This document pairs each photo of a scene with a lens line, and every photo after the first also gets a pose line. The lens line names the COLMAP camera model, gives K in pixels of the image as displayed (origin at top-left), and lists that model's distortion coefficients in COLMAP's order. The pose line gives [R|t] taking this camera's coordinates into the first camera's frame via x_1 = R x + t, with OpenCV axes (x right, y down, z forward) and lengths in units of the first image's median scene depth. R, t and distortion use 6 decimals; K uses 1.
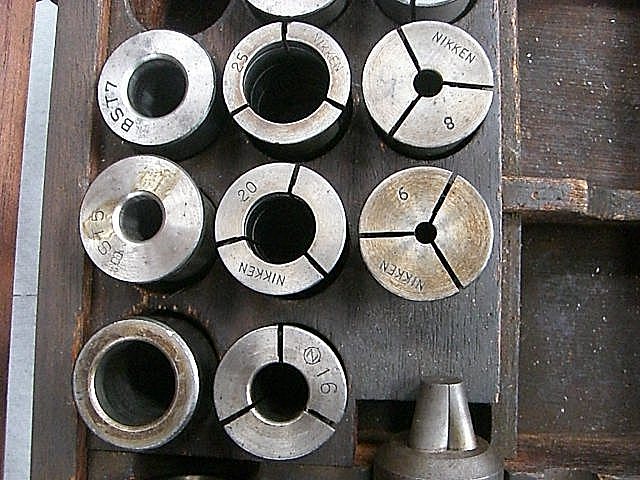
lens RADIAL K [[695.4, 0, 320.0], [0, 695.4, 240.0], [0, 0, 1]] dist [-0.241238, 0.285758]
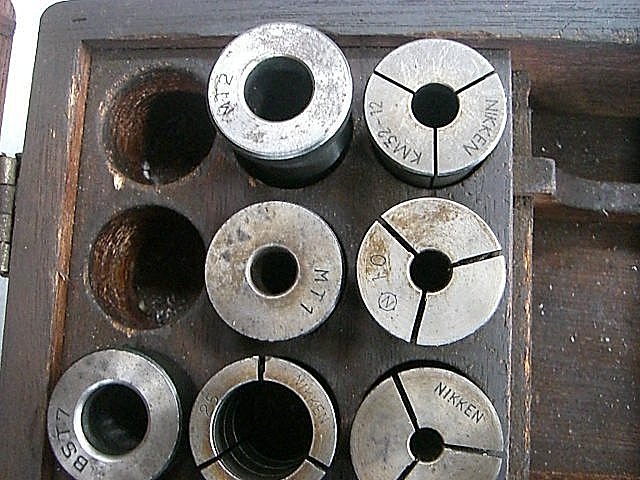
lens RADIAL K [[695.4, 0, 320.0], [0, 695.4, 240.0], [0, 0, 1]] dist [-0.241238, 0.285758]
pose [[0.999745, 0.022456, 0.002475, 0.009328], [-0.022237, 0.997446, -0.067878, -0.248128], [-0.003993, 0.067805, 0.997691, 0.077171]]
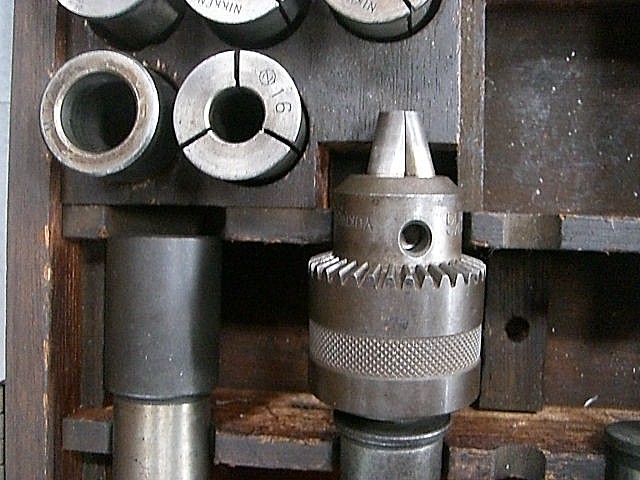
lens RADIAL K [[695.4, 0, 320.0], [0, 695.4, 240.0], [0, 0, 1]] dist [-0.241238, 0.285758]
pose [[0.999305, -0.007336, -0.036555, 0.102529], [0.010591, 0.995914, 0.089680, 0.318995], [0.035748, -0.090005, 0.995300, -0.033654]]
